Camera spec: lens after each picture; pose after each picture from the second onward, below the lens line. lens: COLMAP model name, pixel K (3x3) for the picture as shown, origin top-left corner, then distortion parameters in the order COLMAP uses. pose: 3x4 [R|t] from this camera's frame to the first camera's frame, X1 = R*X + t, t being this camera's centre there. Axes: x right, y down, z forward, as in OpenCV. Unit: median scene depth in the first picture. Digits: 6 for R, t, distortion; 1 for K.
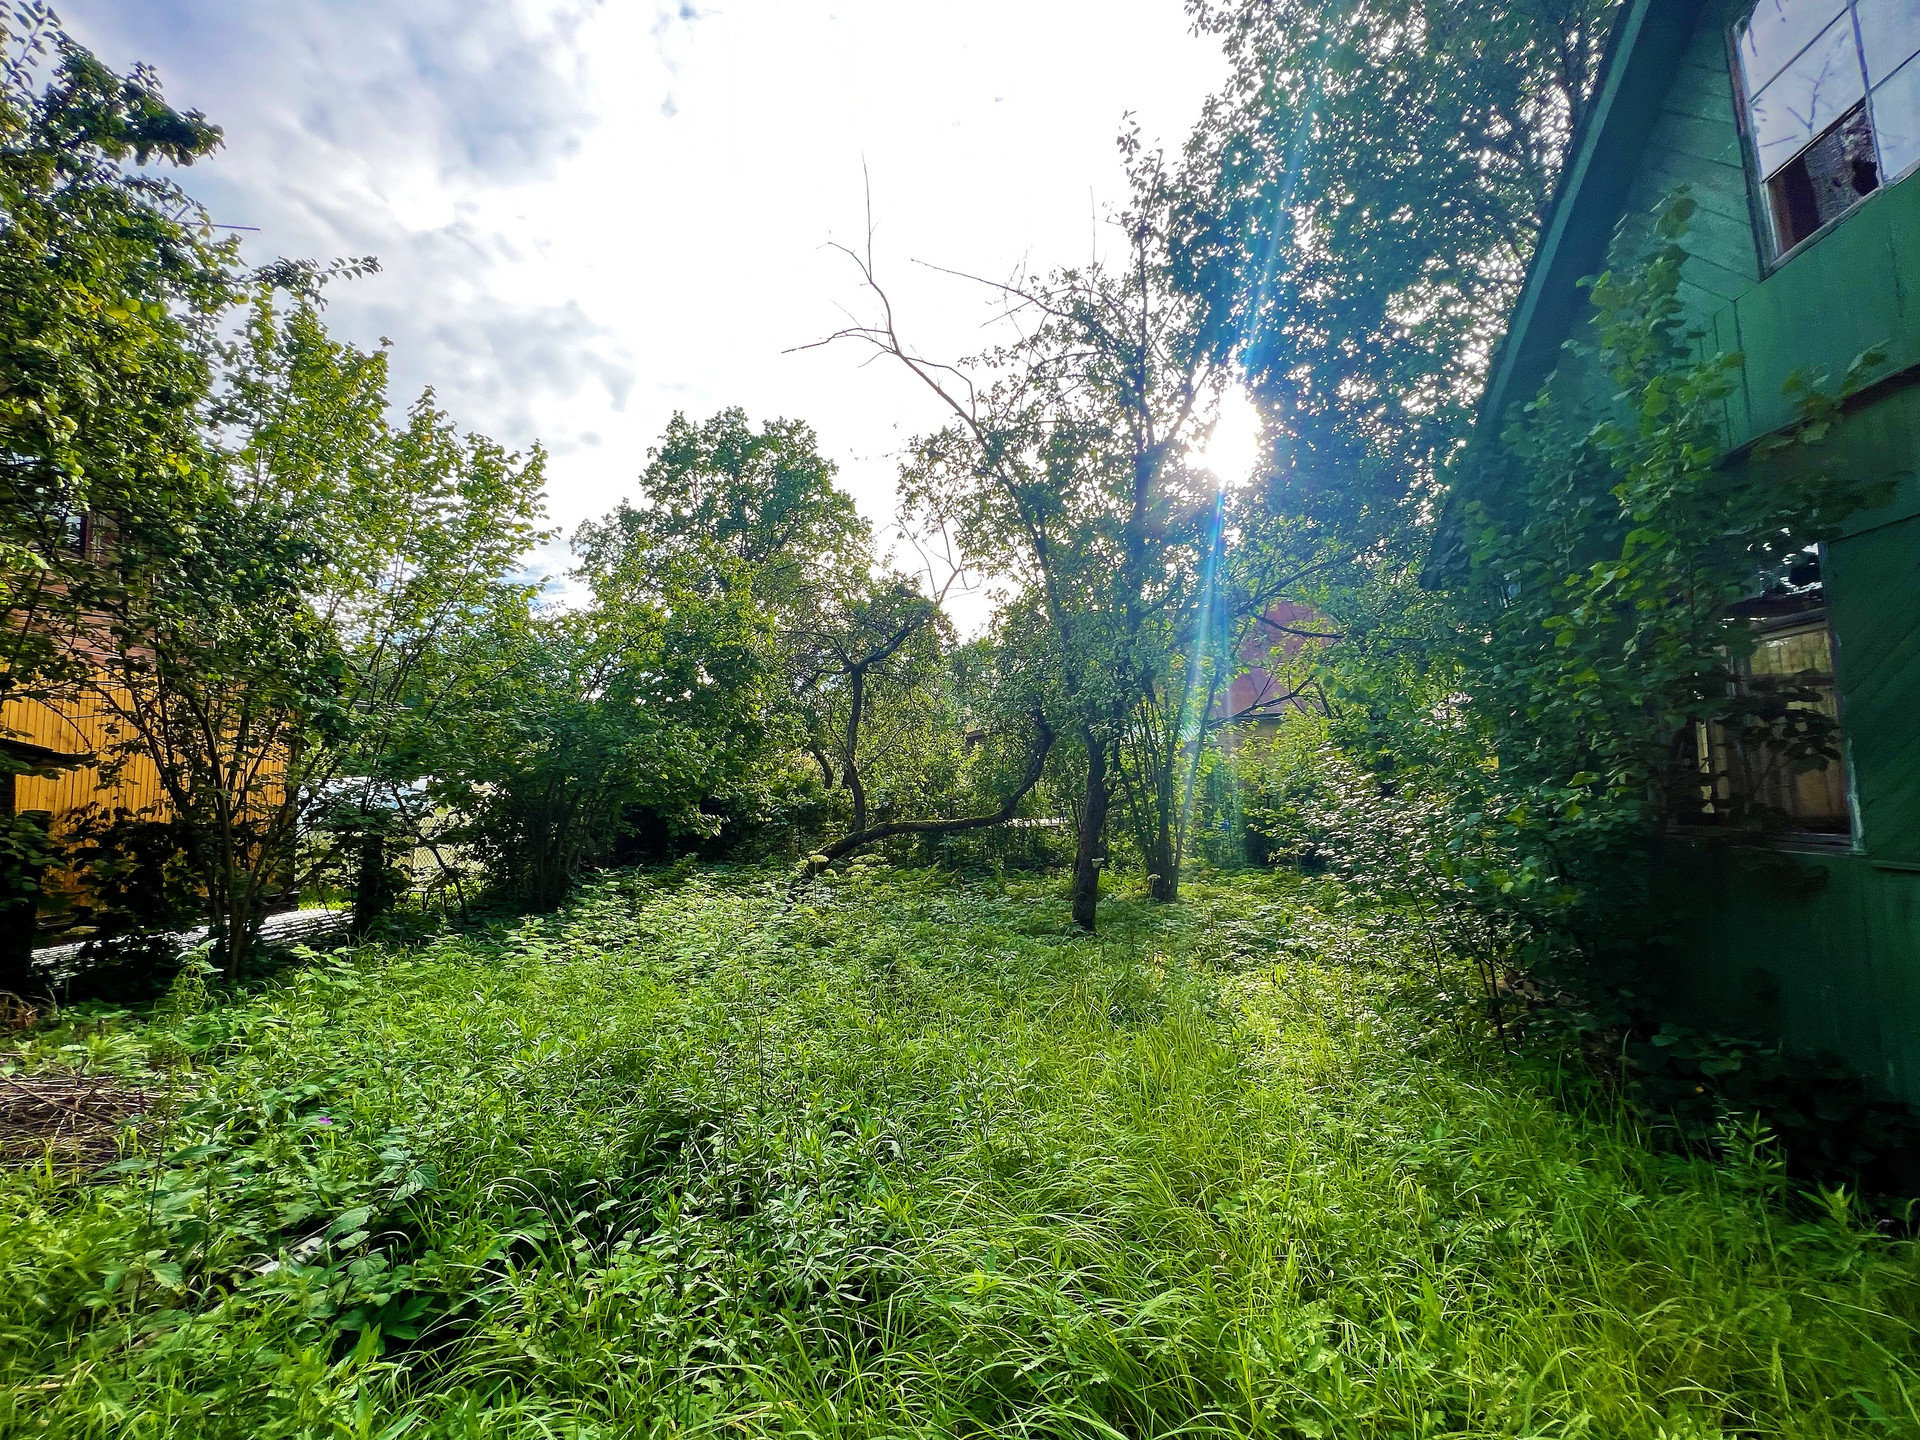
lens RADIAL K [[771.5, 0, 976.7], [0, 771.5, 717.6], [0, 0, 1]] dist [-0.003571, 0.000713]
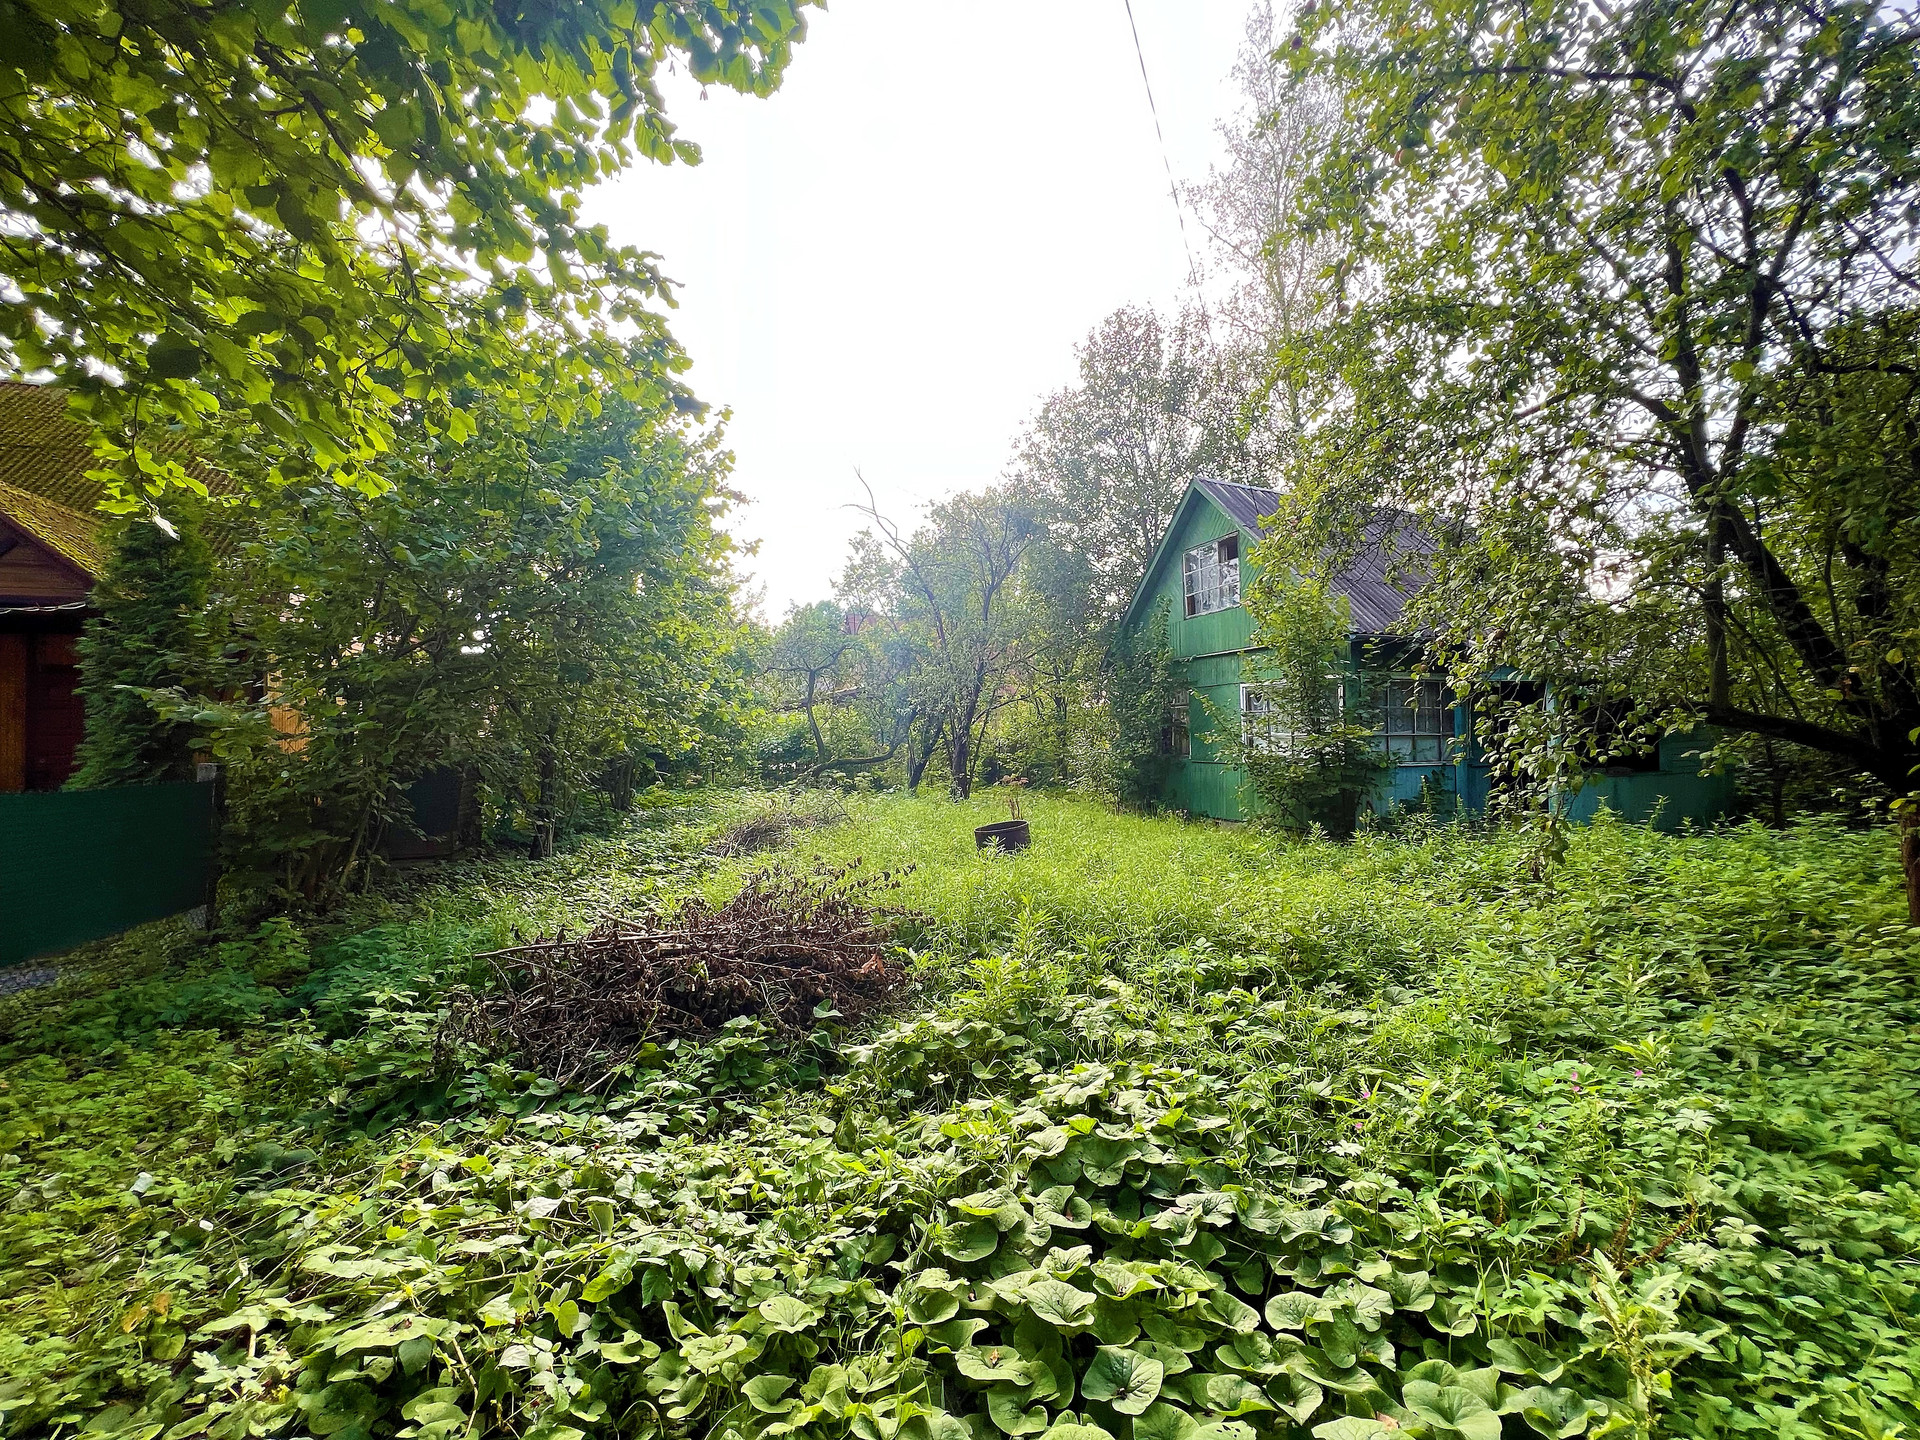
lens RADIAL K [[771.5, 0, 961.6], [0, 771.5, 725.7], [0, 0, 1]] dist [-0.003571, 0.000713]
pose [[0.913381, 0.012178, 0.406923, -1.170264], [-0.043900, 0.996670, 0.068712, -0.164020], [-0.404732, -0.080624, 0.910874, -1.560962]]
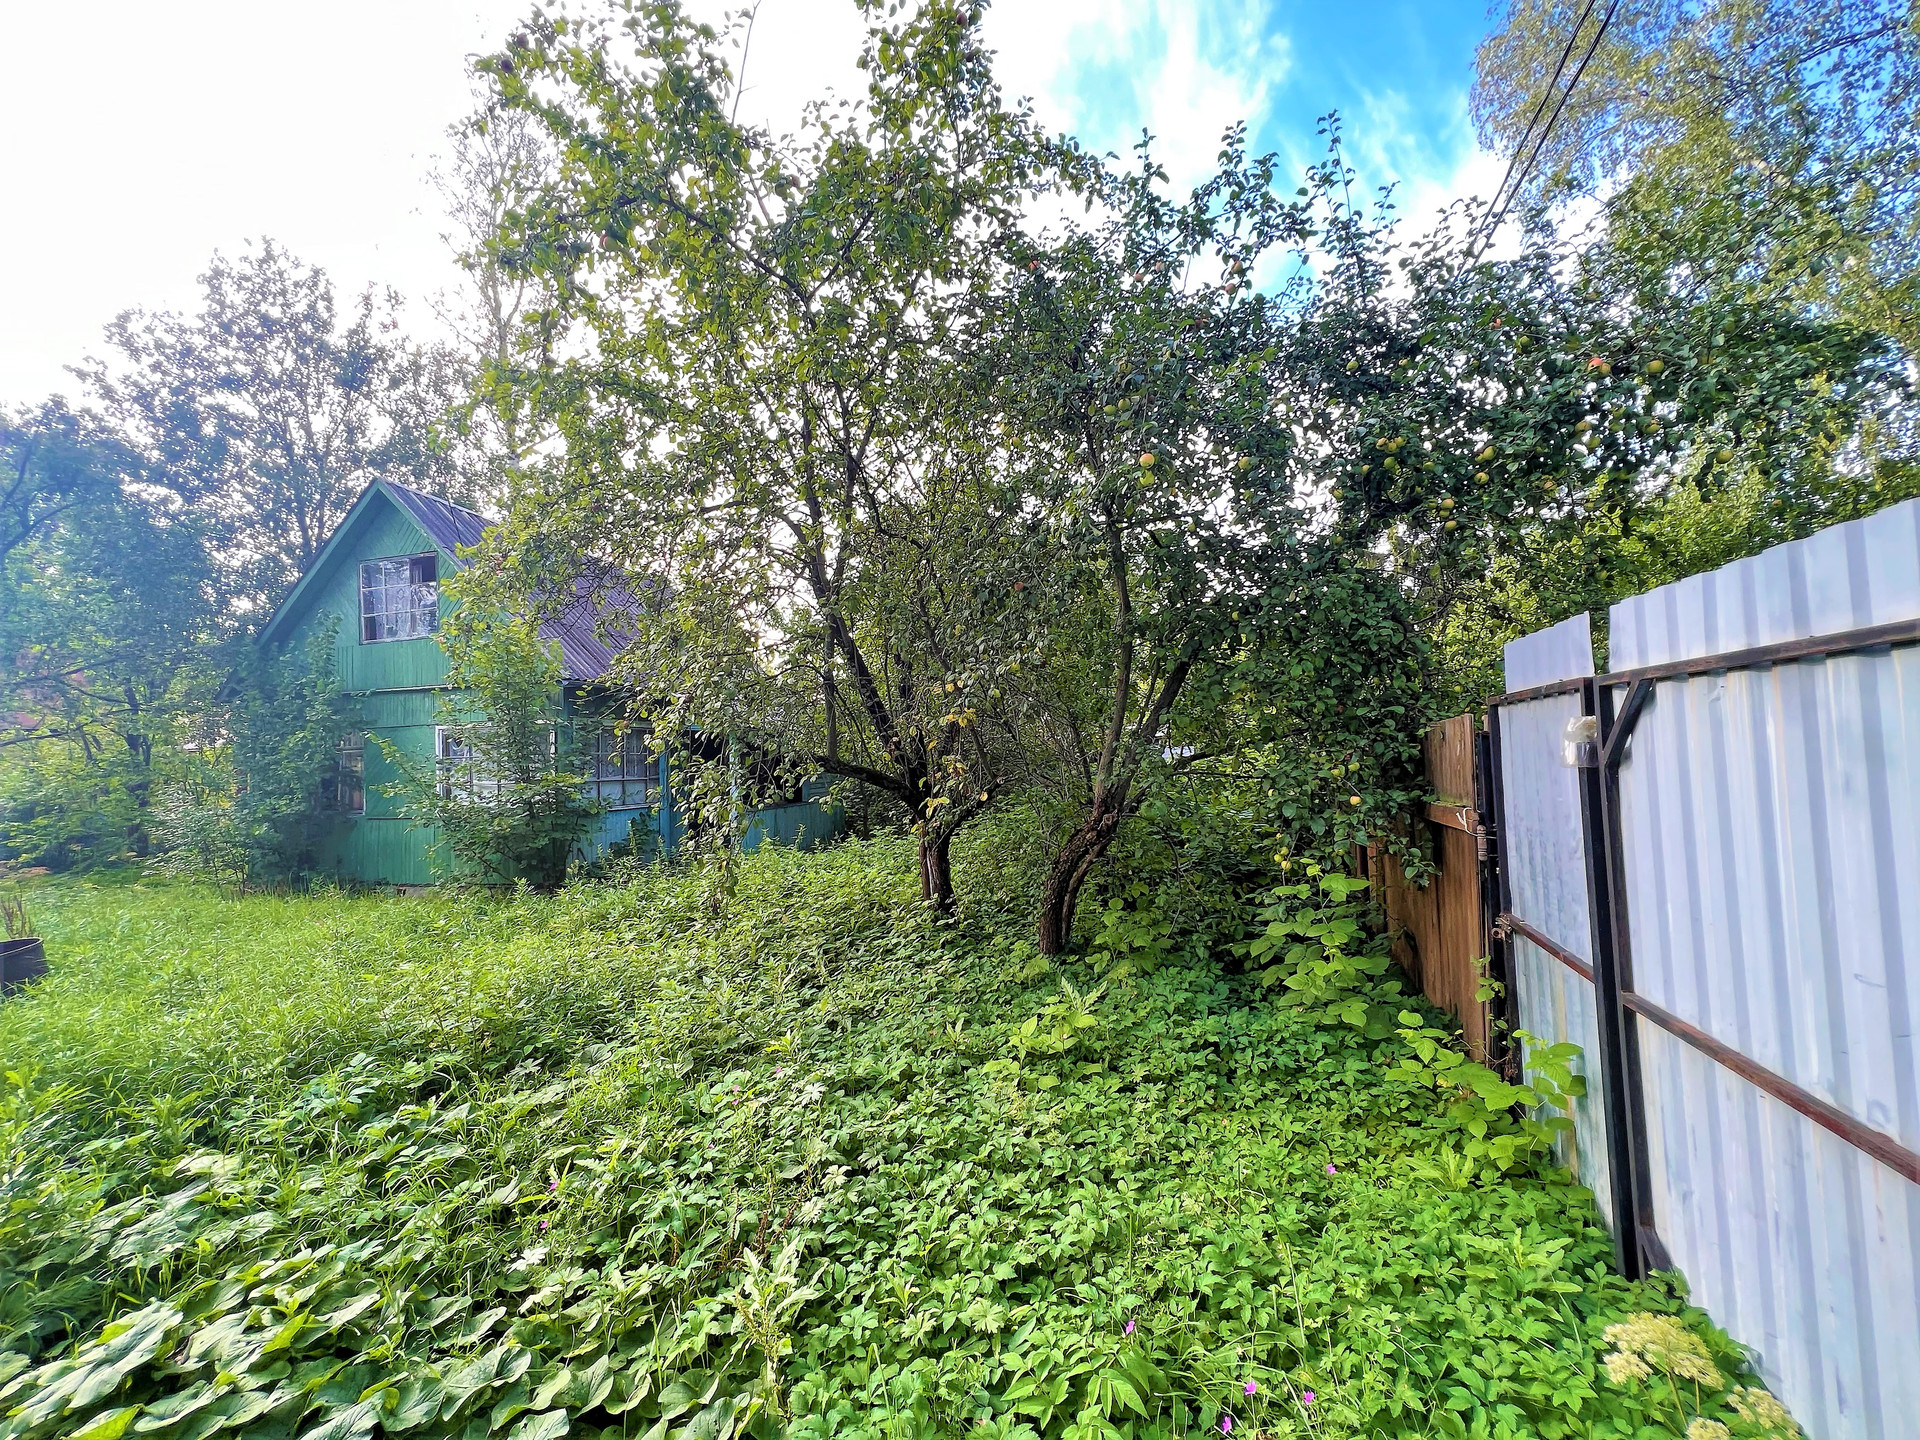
lens RADIAL K [[771.5, 0, 970.3], [0, 771.5, 725.5], [0, 0, 1]] dist [-0.003571, 0.000713]
pose [[0.202686, 0.054730, 0.977713, -1.149428], [-0.069262, 0.996738, -0.041436, -0.182834], [-0.976791, -0.059320, 0.205815, -1.561920]]
